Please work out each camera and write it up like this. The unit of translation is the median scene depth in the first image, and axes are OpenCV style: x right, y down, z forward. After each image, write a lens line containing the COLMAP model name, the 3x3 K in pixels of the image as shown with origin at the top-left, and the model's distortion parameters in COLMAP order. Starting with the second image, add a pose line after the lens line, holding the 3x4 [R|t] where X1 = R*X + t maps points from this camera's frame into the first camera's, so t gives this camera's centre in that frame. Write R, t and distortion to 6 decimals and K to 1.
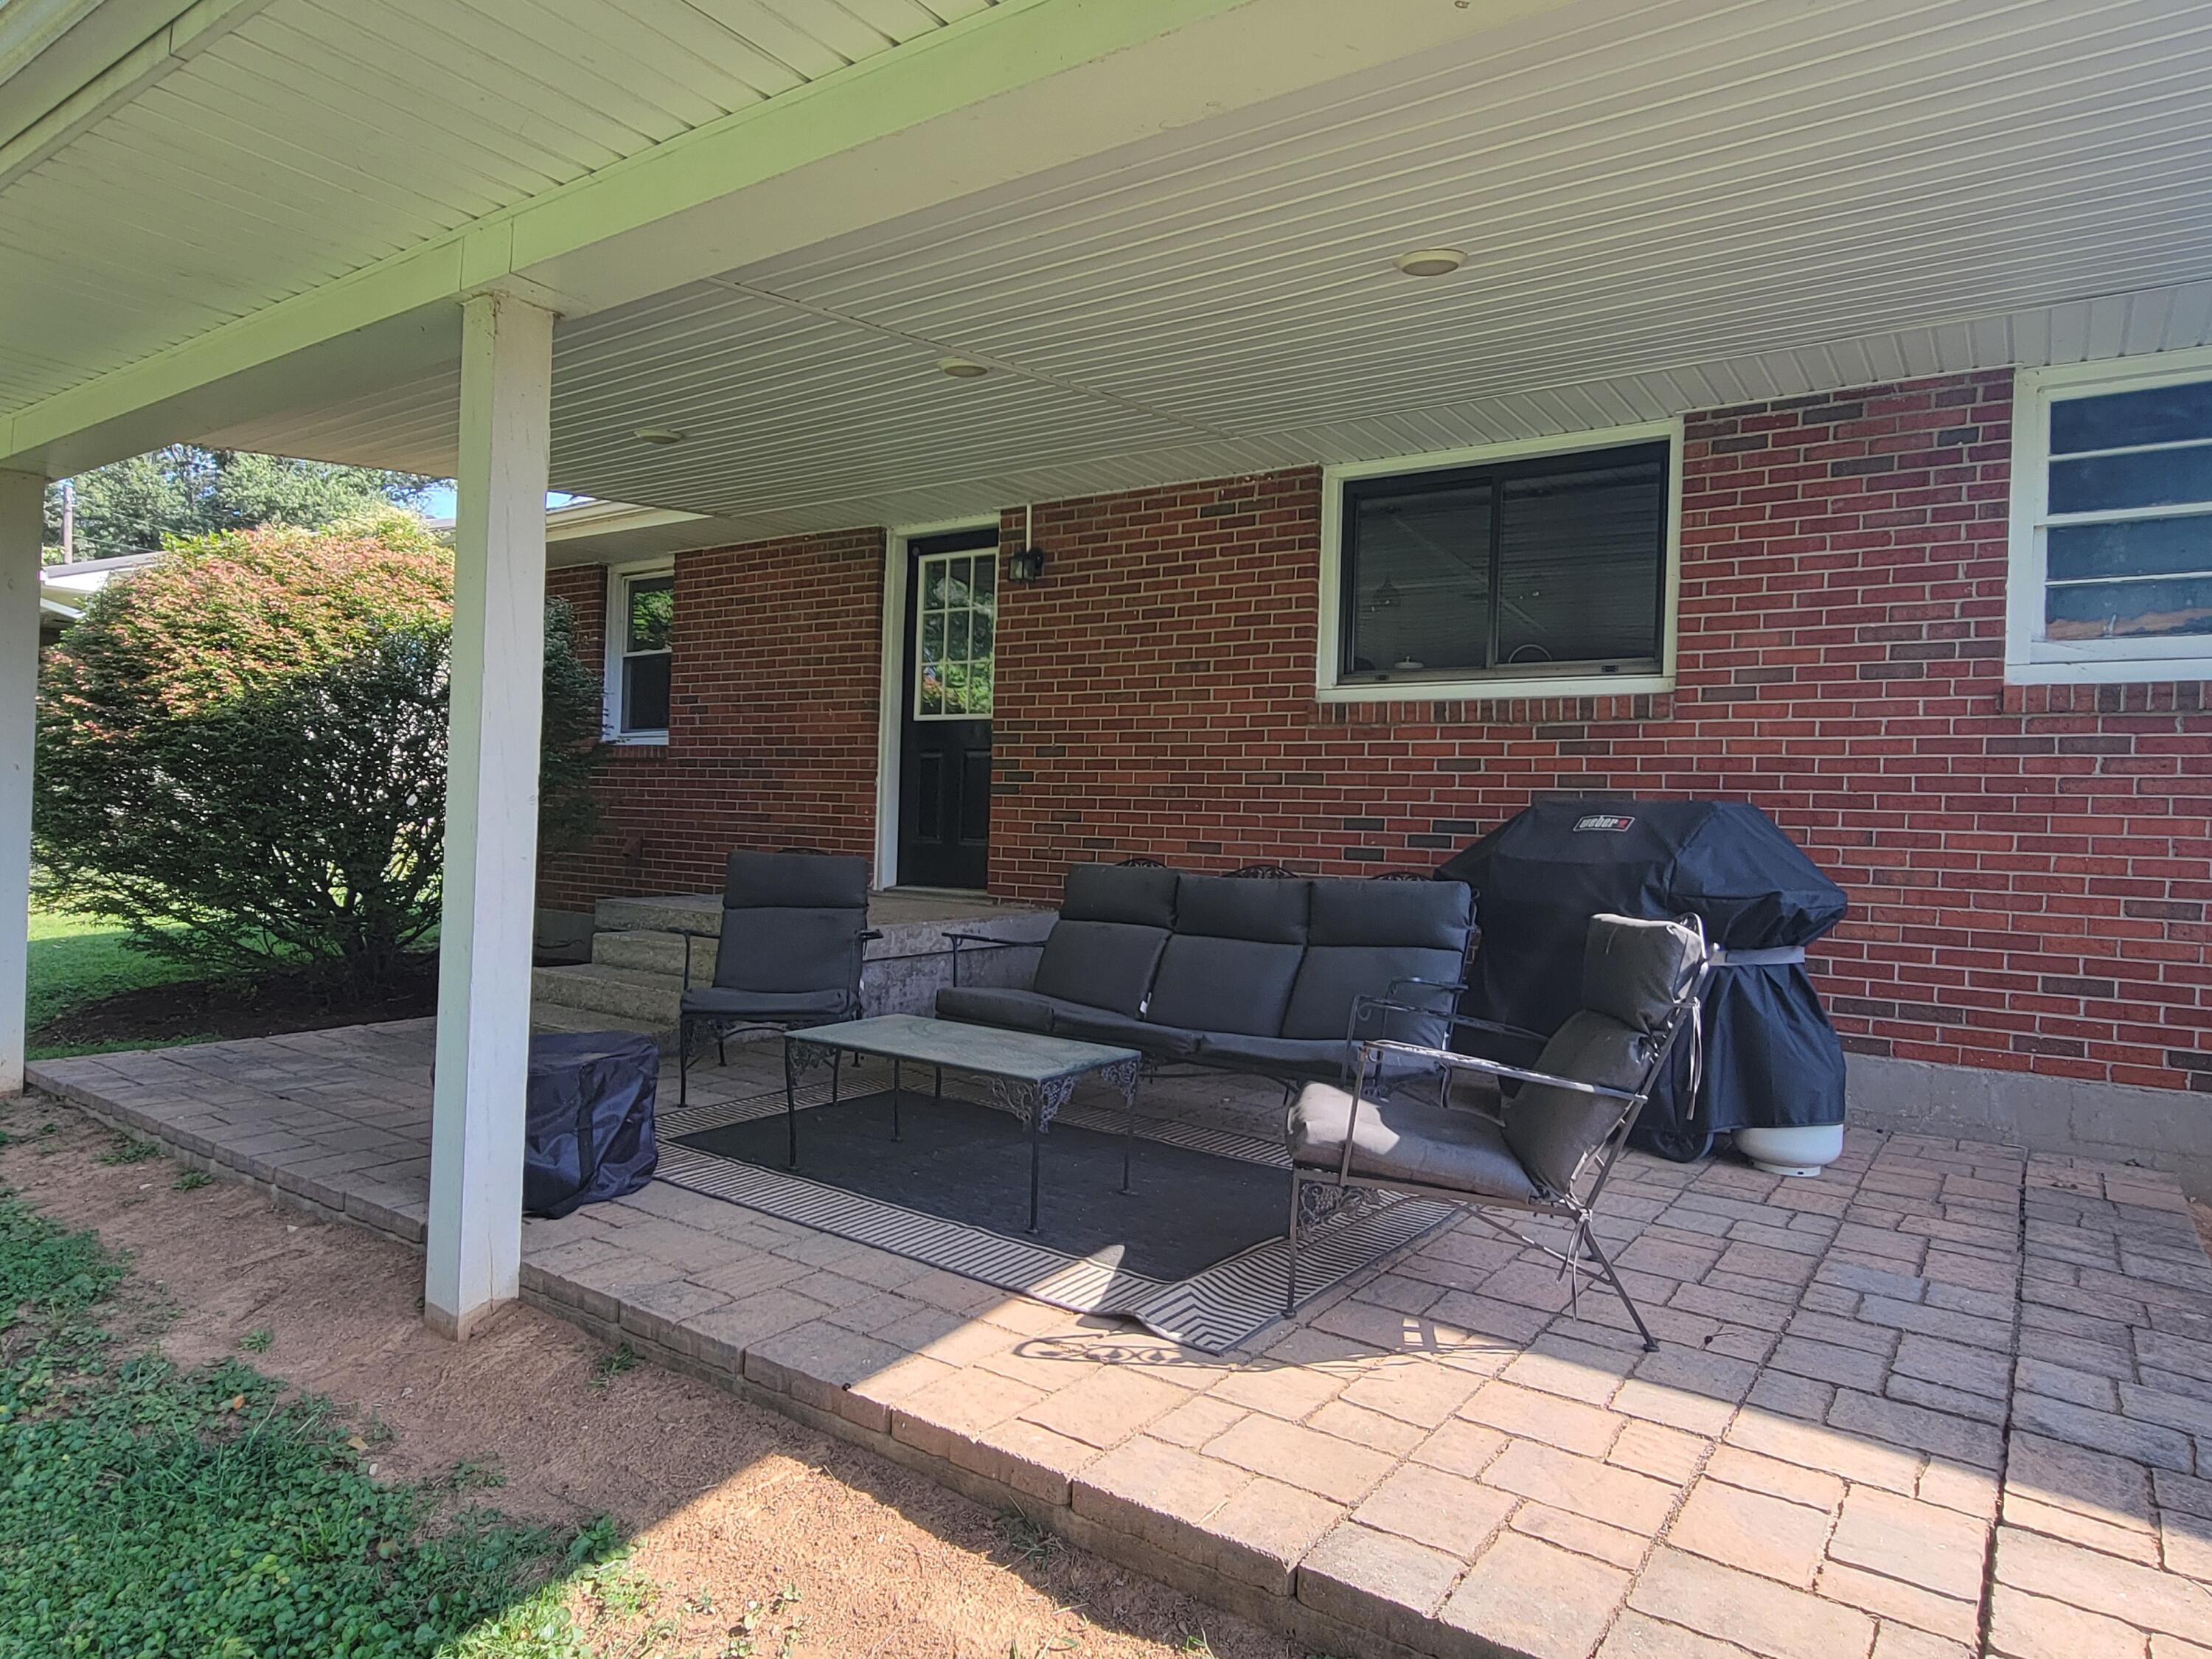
lens RADIAL K [[1316.0, 0, 1106.0], [0, 1316.0, 829.5], [0, 0, 1]] dist [-0.030060, -0.000993]
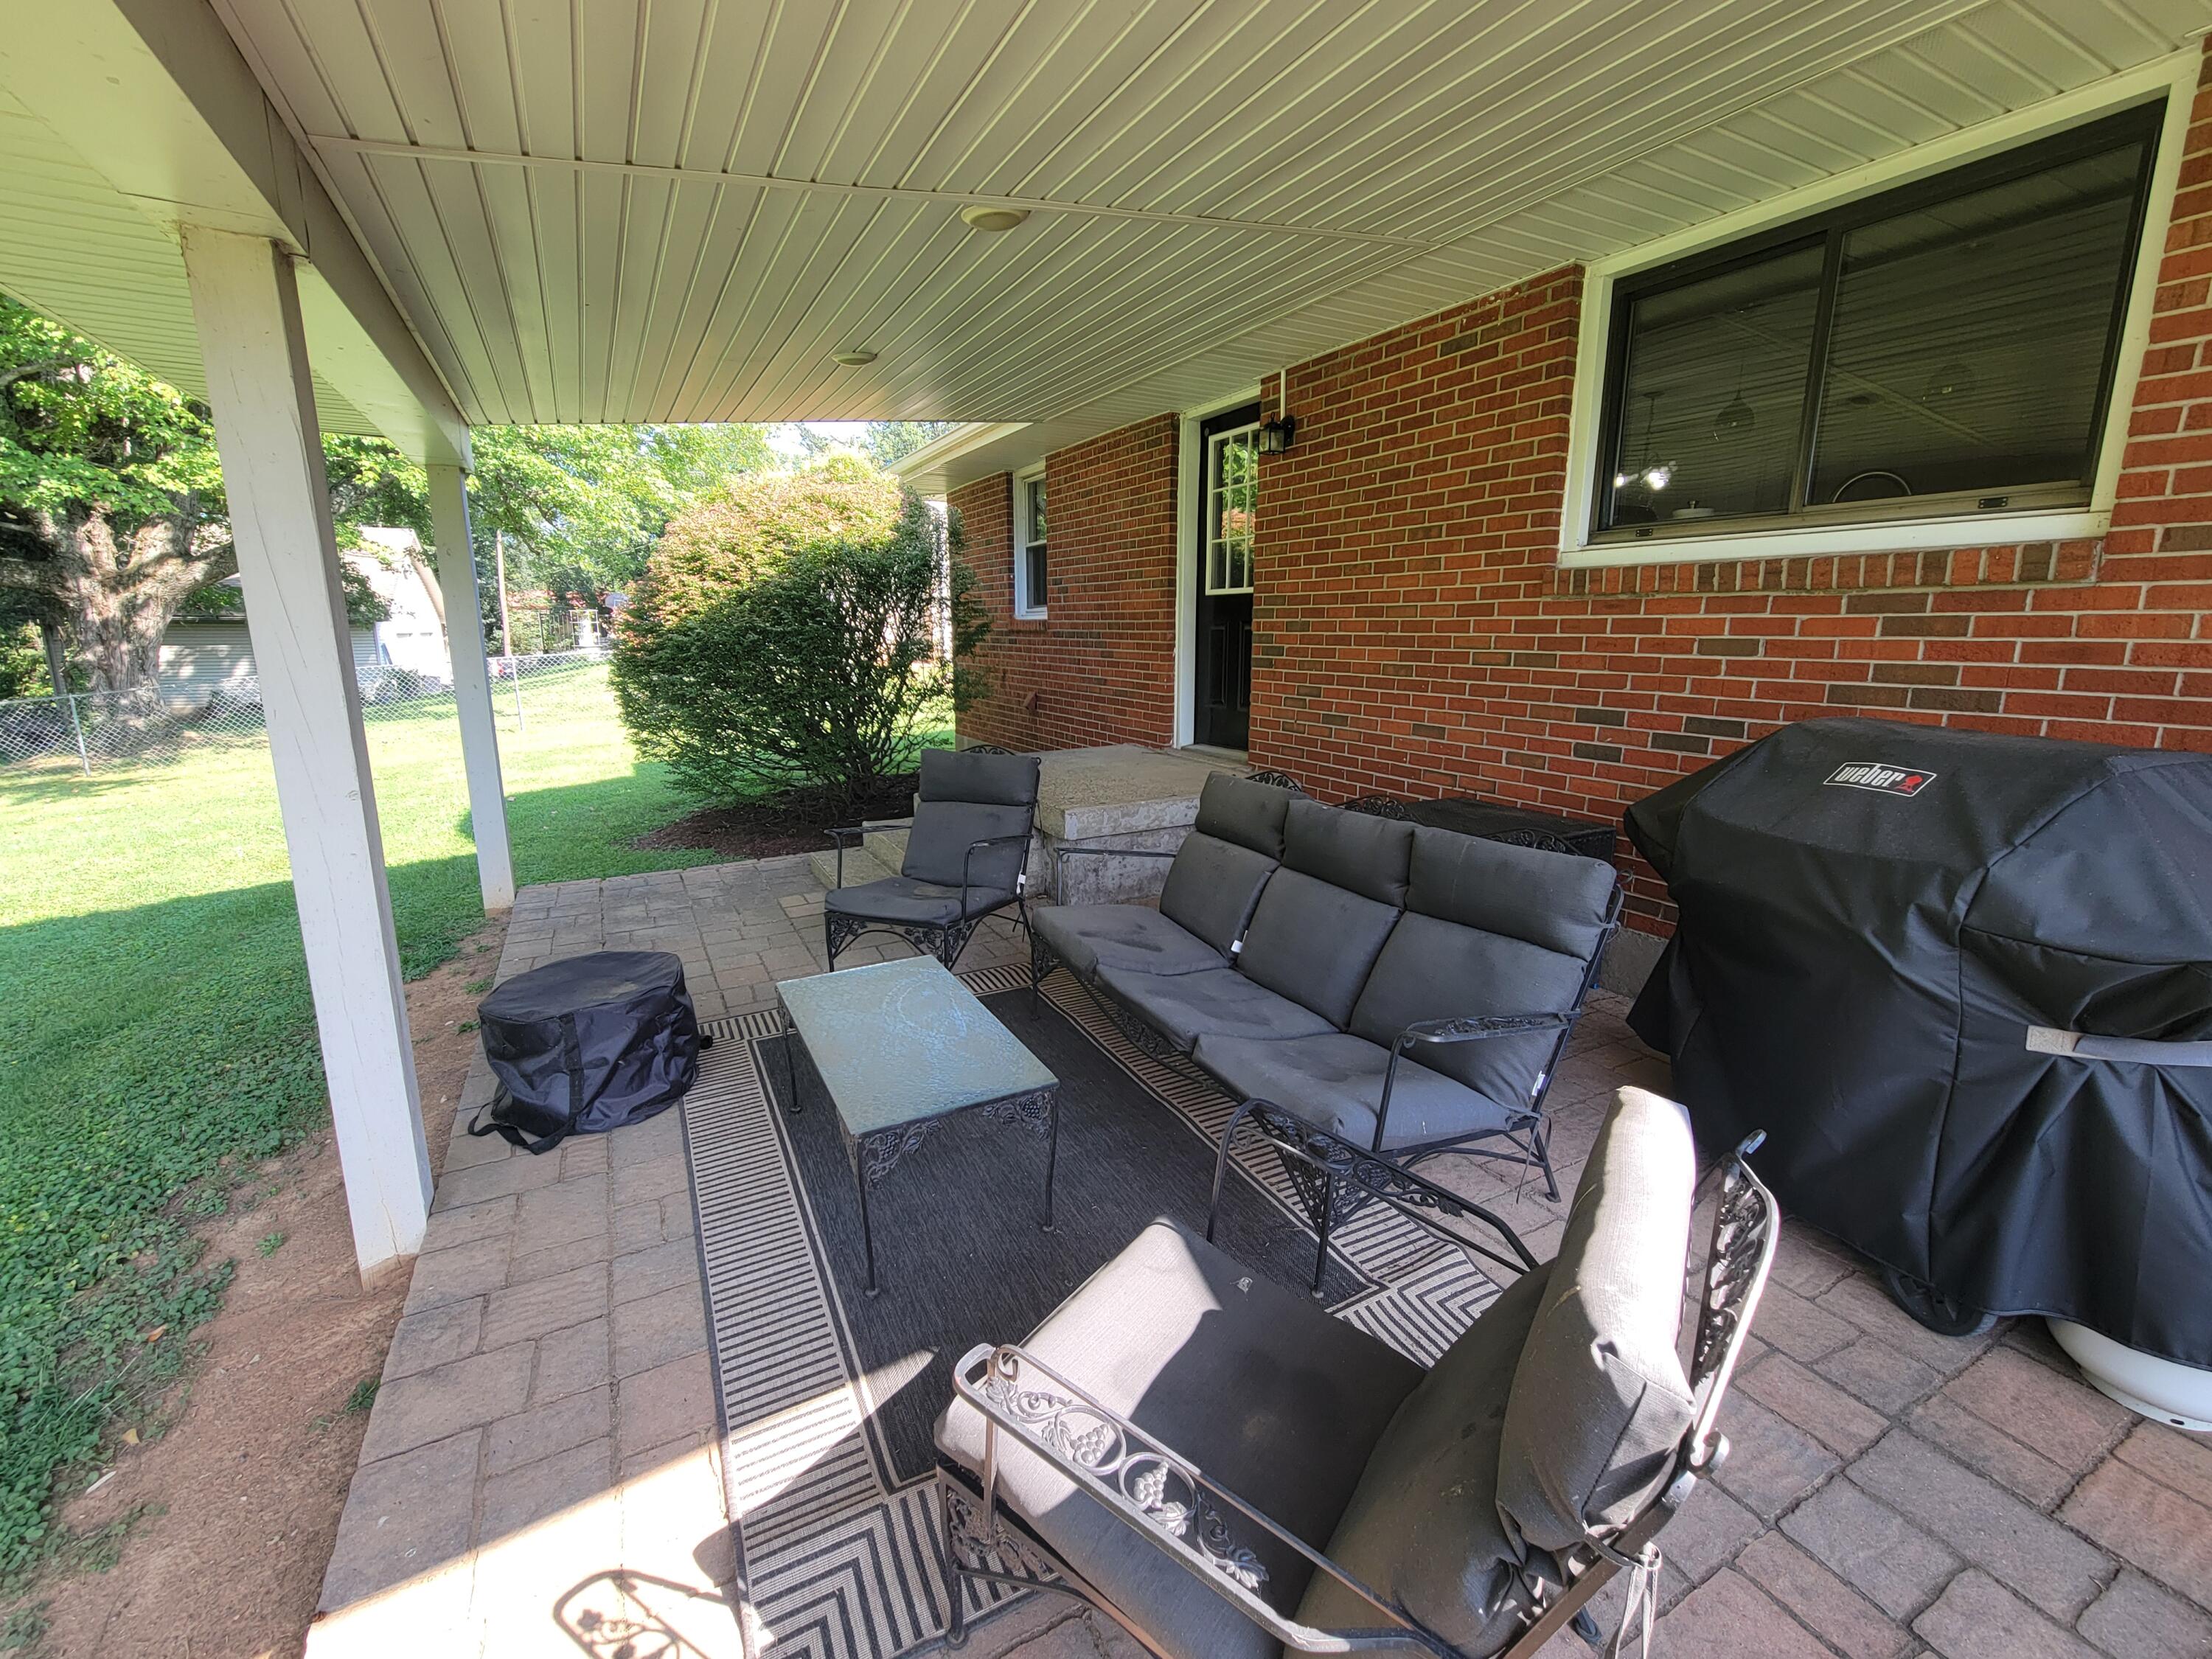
lens RADIAL K [[929.7, 0, 1100.5], [0, 929.7, 827.0], [0, 0, 1]] dist [-0.016275, -0.000116]
pose [[0.889688, 0.061899, -0.452353, 0.172432], [0.029116, 0.981059, 0.191510, -0.053984], [0.455639, -0.183555, 0.871034, 0.303661]]
